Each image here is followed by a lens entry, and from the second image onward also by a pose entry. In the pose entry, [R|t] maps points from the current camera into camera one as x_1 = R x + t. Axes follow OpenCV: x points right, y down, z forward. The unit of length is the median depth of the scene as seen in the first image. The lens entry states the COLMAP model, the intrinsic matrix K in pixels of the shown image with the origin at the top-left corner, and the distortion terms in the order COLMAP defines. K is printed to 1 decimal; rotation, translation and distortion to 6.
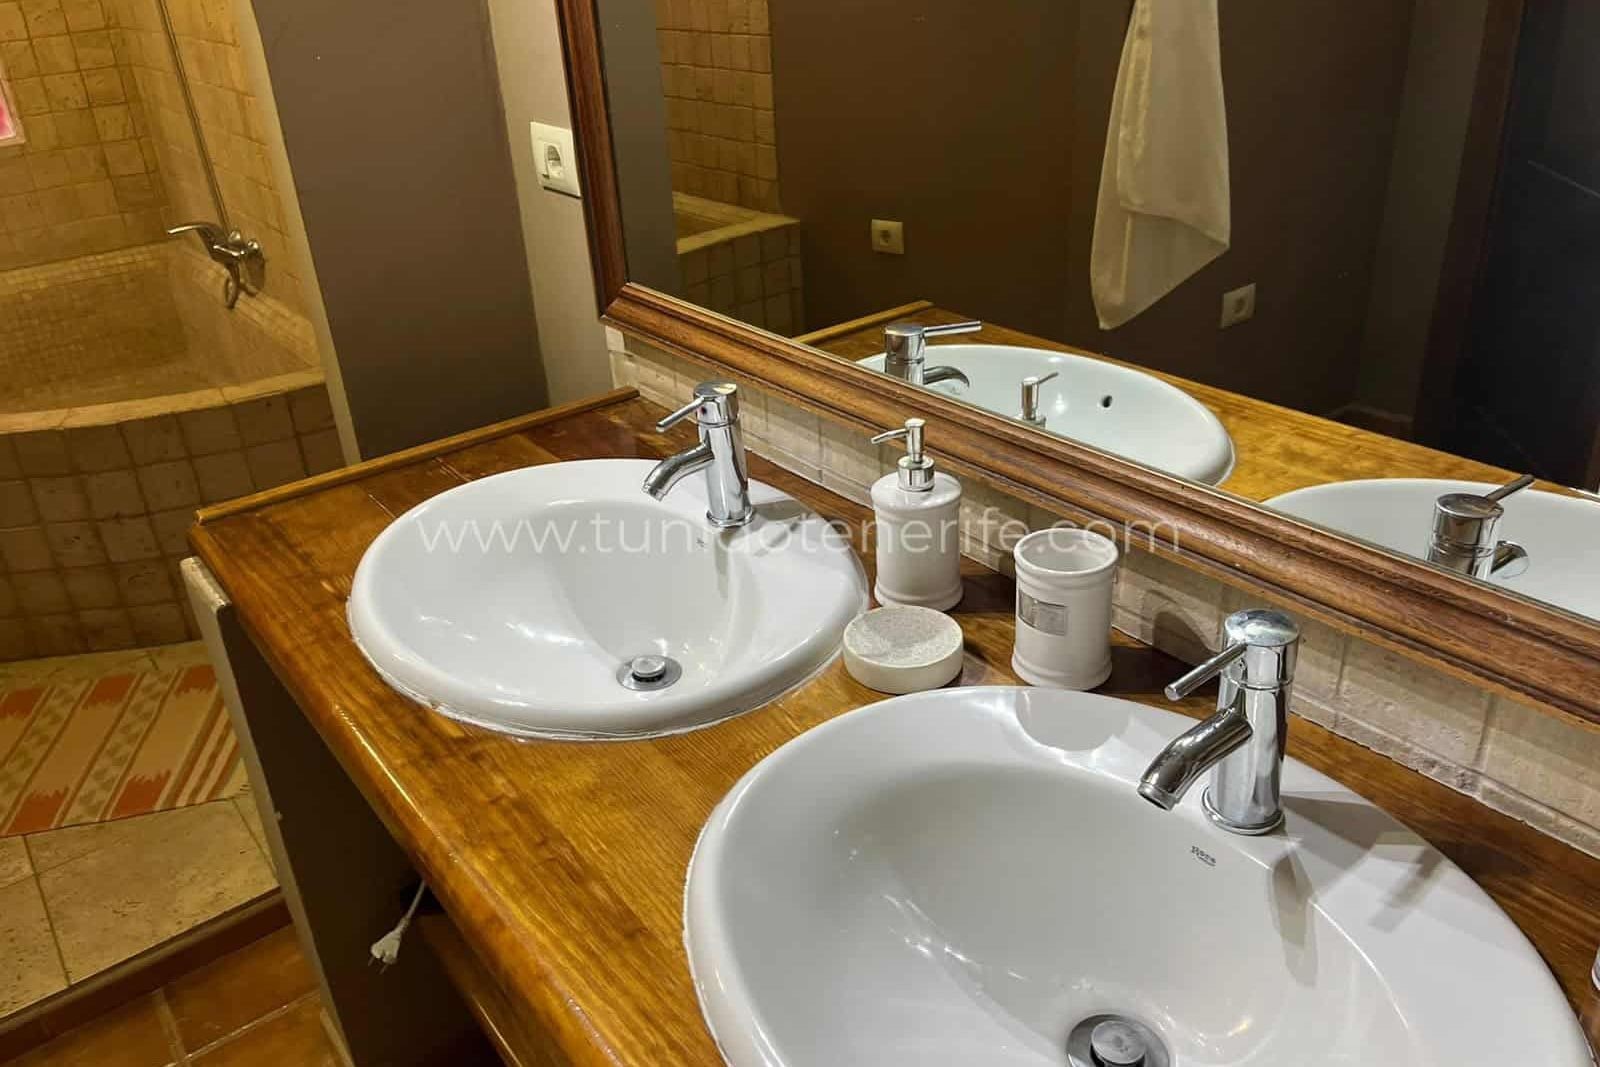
lens RADIAL K [[1279.1, 0, 795.0], [0, 1279.1, 513.4], [0, 0, 1]] dist [0.135133, -0.173634]
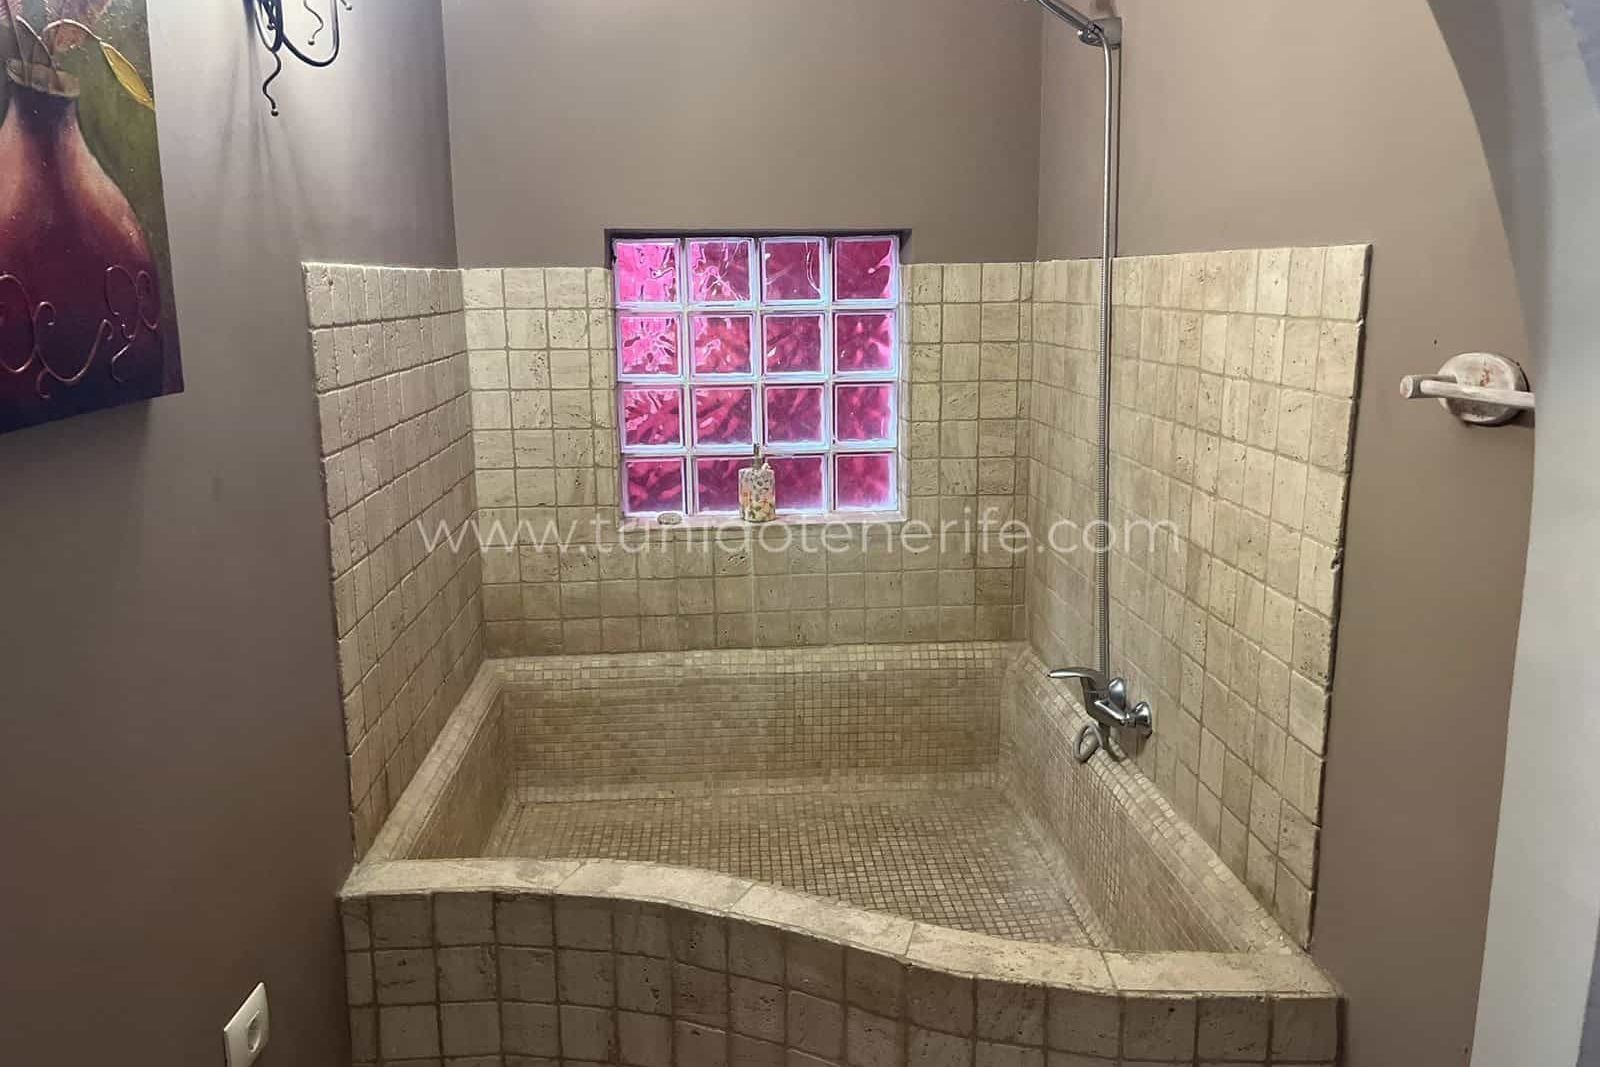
lens RADIAL K [[1279.1, 0, 795.0], [0, 1279.1, 513.4], [0, 0, 1]] dist [0.135133, -0.173634]
pose [[0.845274, 0.156735, -0.510828, -0.180985], [-0.274969, 0.947304, -0.164339, -0.113035], [0.458152, 0.279373, 0.843829, 0.178709]]
